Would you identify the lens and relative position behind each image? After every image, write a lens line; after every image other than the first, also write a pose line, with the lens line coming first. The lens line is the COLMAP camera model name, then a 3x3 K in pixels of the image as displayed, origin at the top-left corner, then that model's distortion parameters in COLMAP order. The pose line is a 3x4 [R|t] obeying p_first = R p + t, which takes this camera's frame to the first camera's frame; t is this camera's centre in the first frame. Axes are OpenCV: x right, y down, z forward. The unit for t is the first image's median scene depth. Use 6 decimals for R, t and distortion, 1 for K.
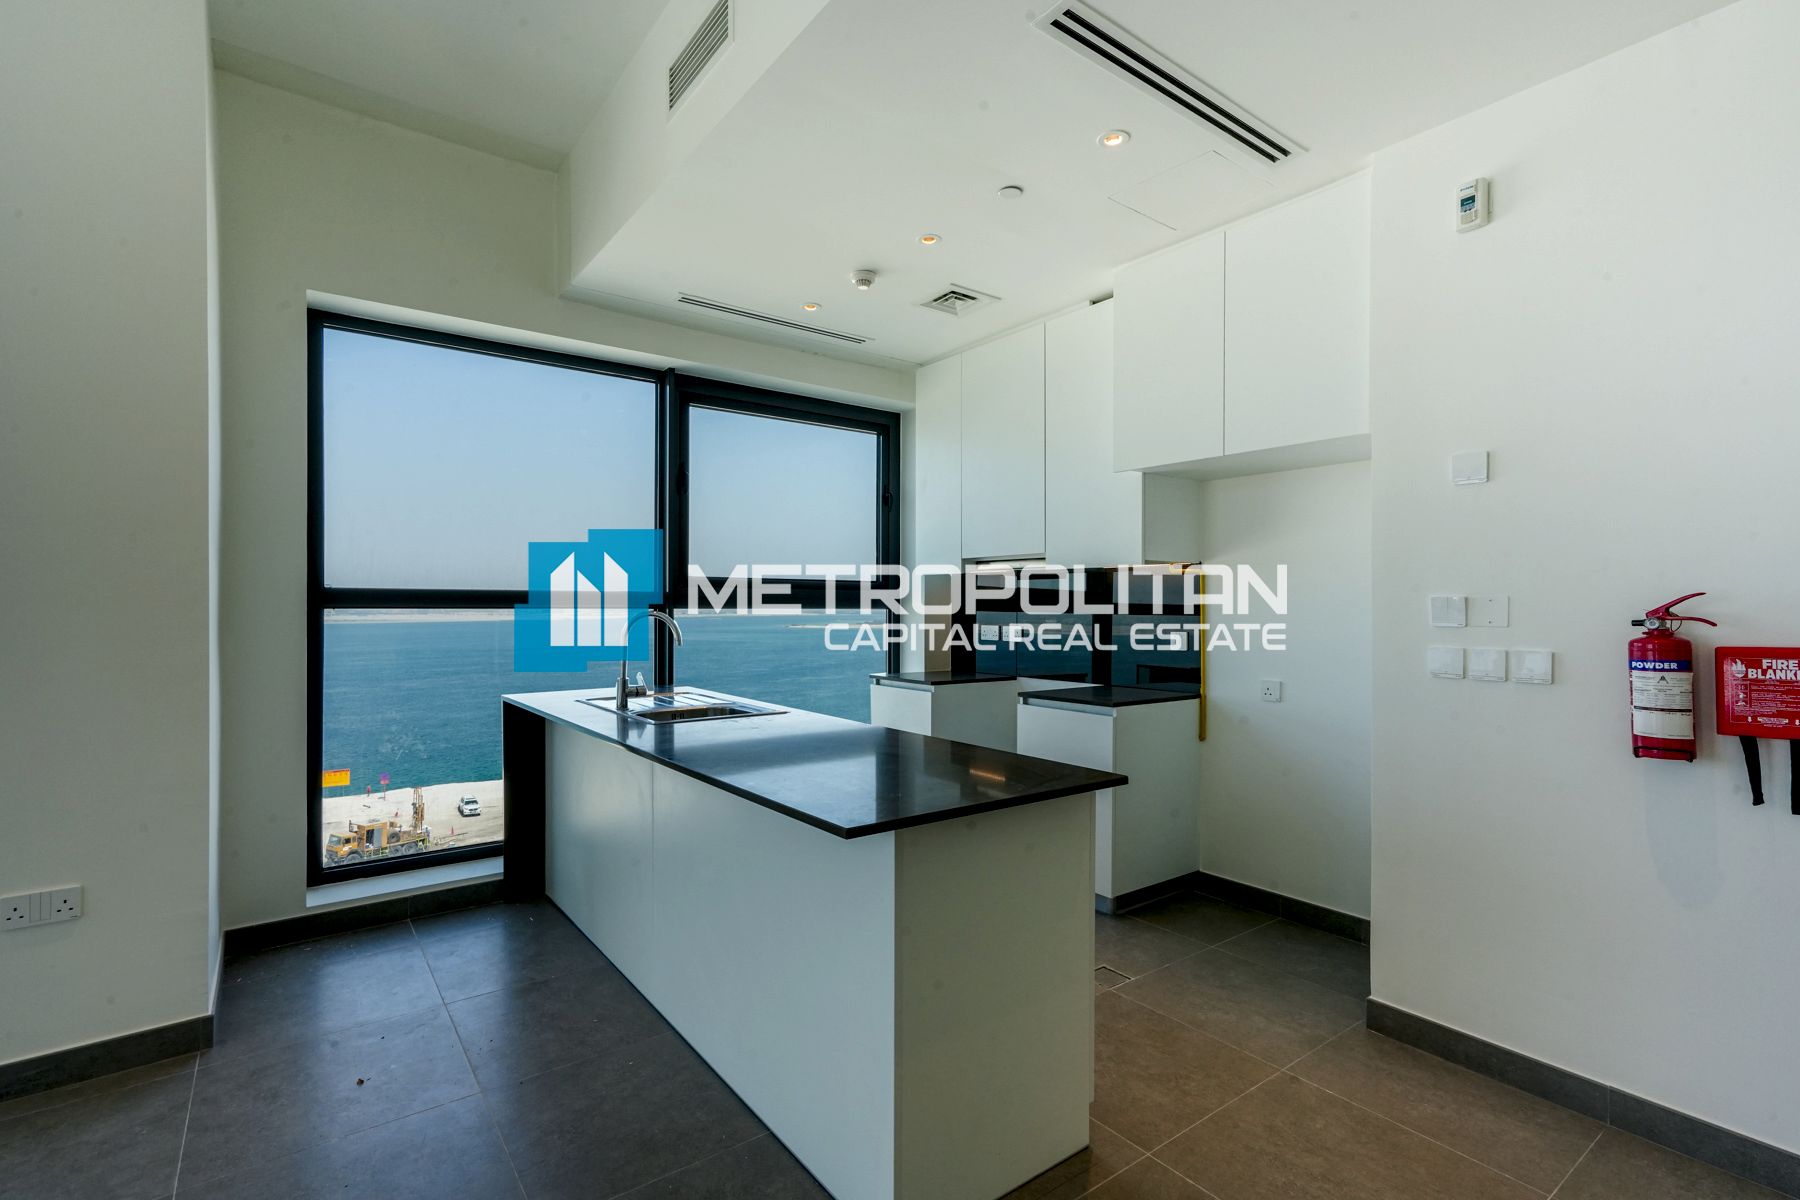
lens RADIAL K [[833.4, 0, 897.9], [0, 833.4, 605.2], [0, 0, 1]] dist [0.004942, 0.004162]
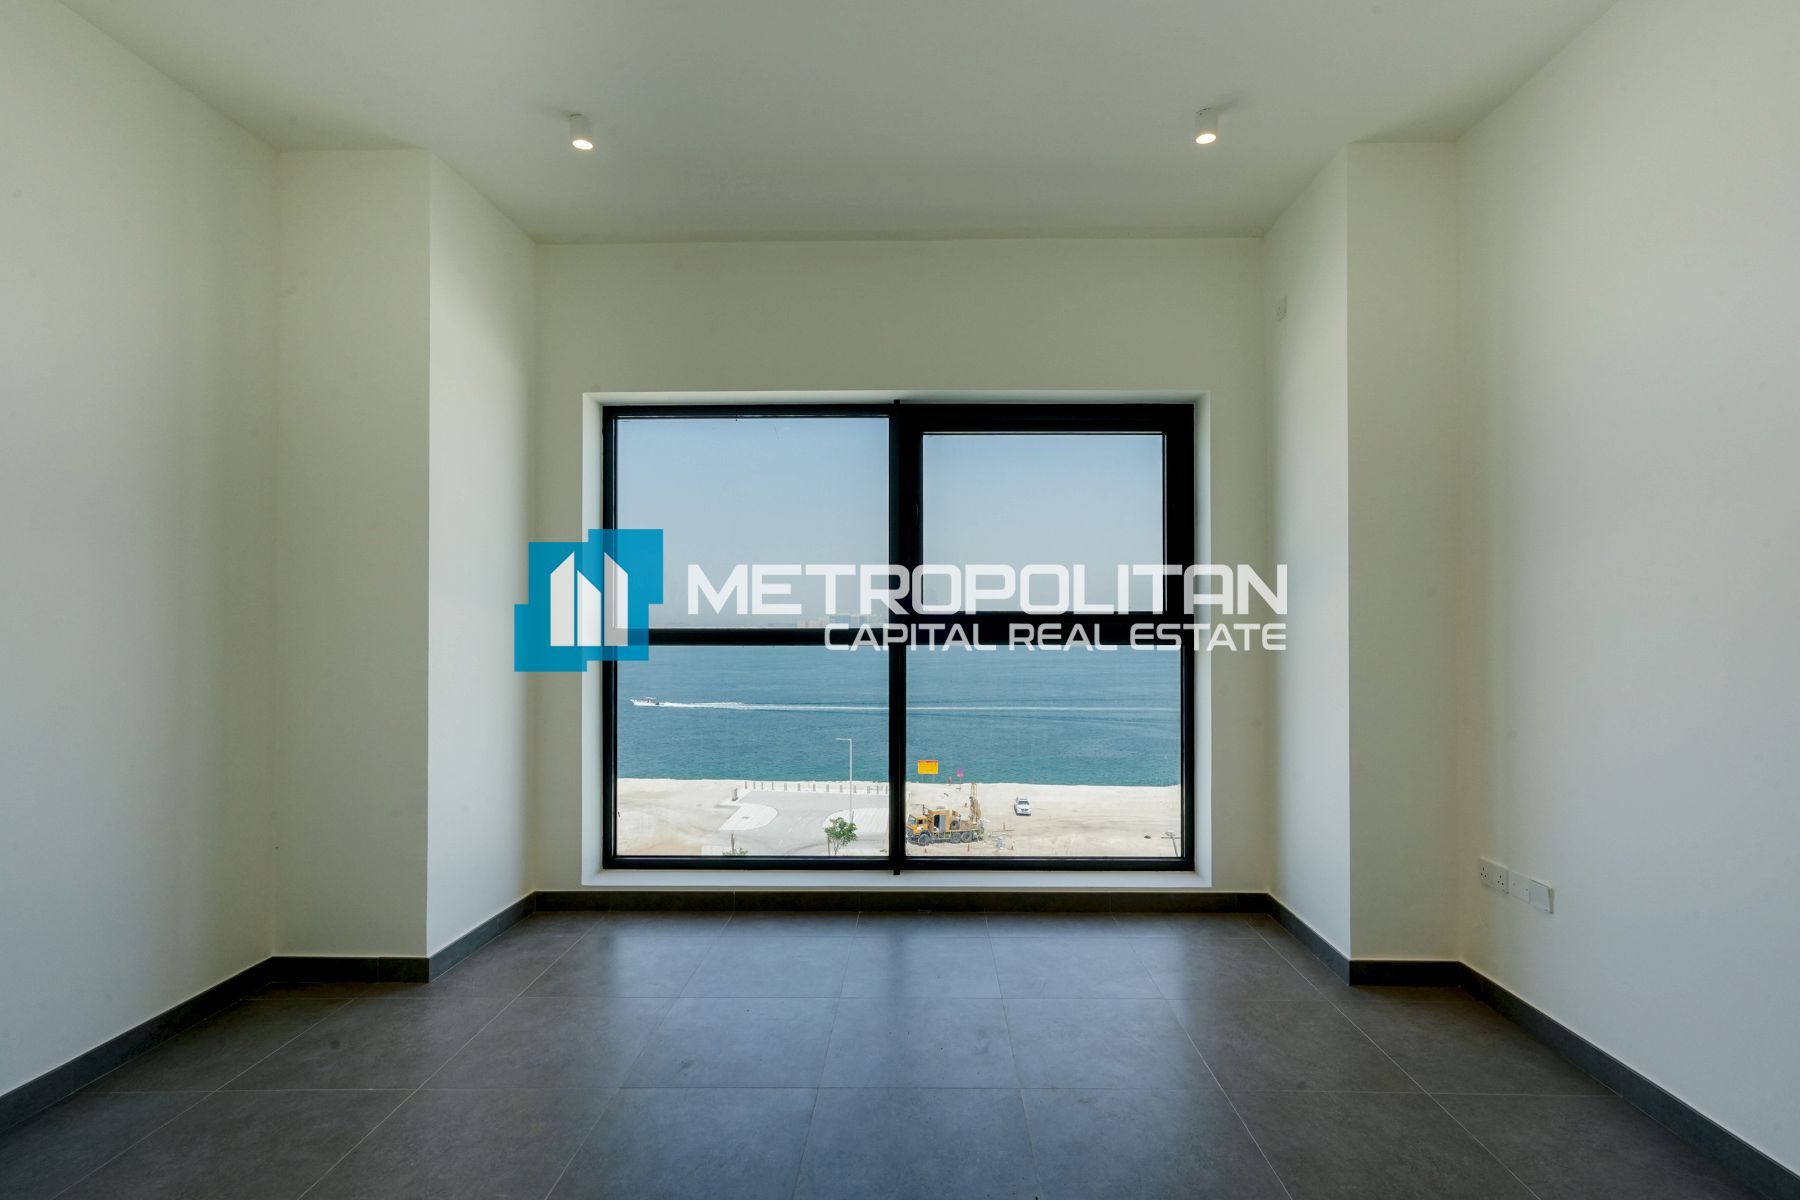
lens RADIAL K [[833.4, 0, 908.1], [0, 833.4, 603.4], [0, 0, 1]] dist [0.004942, 0.004162]
pose [[0.784404, -0.015284, -0.620062, 0.412103], [0.002892, 0.999776, -0.020985, -0.029882], [0.620243, 0.014667, 0.784272, 0.294036]]
